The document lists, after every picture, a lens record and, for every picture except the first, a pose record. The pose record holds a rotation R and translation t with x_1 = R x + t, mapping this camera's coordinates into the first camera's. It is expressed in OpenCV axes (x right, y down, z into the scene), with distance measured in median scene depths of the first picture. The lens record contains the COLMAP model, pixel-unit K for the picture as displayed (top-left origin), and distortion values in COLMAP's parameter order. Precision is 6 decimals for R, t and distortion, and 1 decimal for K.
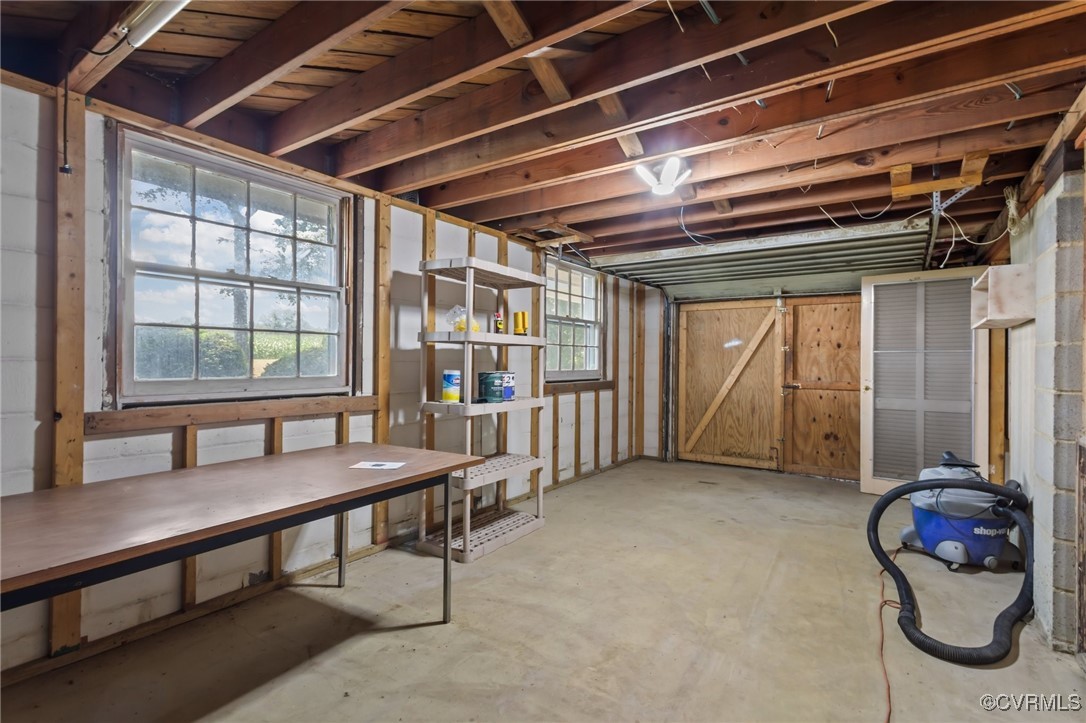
lens RADIAL K [[519.5, 0, 532.7], [0, 519.5, 360.3], [0, 0, 1]] dist [0.003820, 0.000720]
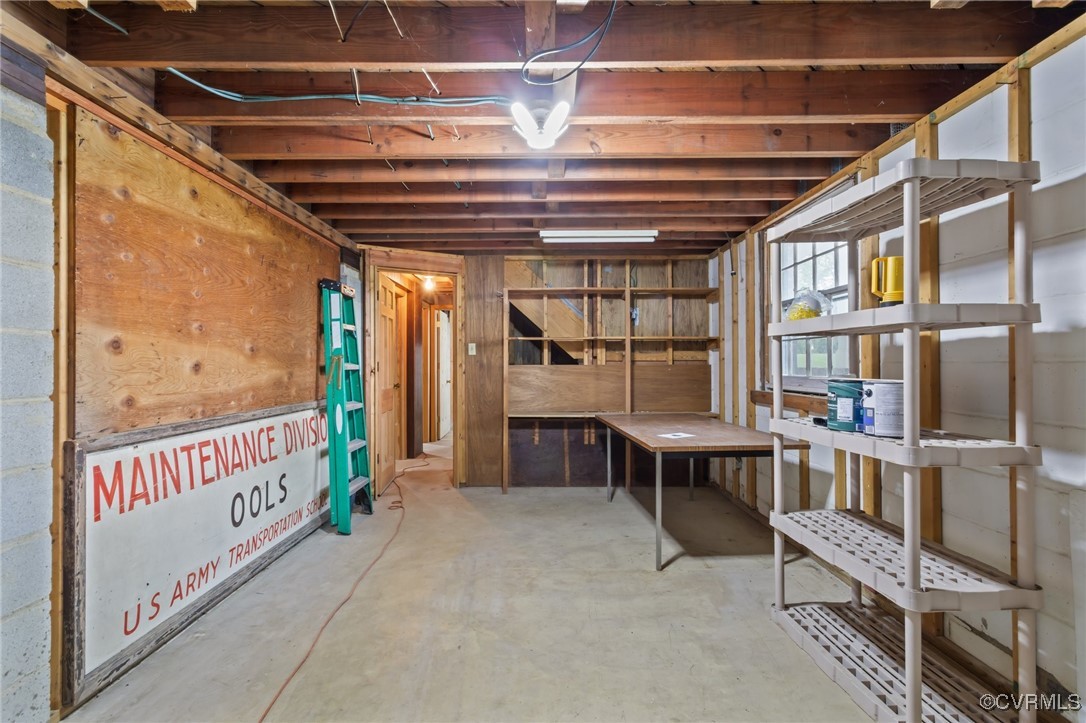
lens RADIAL K [[519.5, 0, 535.6], [0, 519.5, 361.9], [0, 0, 1]] dist [0.003820, 0.000720]
pose [[-0.812648, -0.005048, -0.582733, 0.796410], [0.000127, 0.999961, -0.008839, 0.015942], [0.582754, -0.007257, -0.812616, 1.831757]]
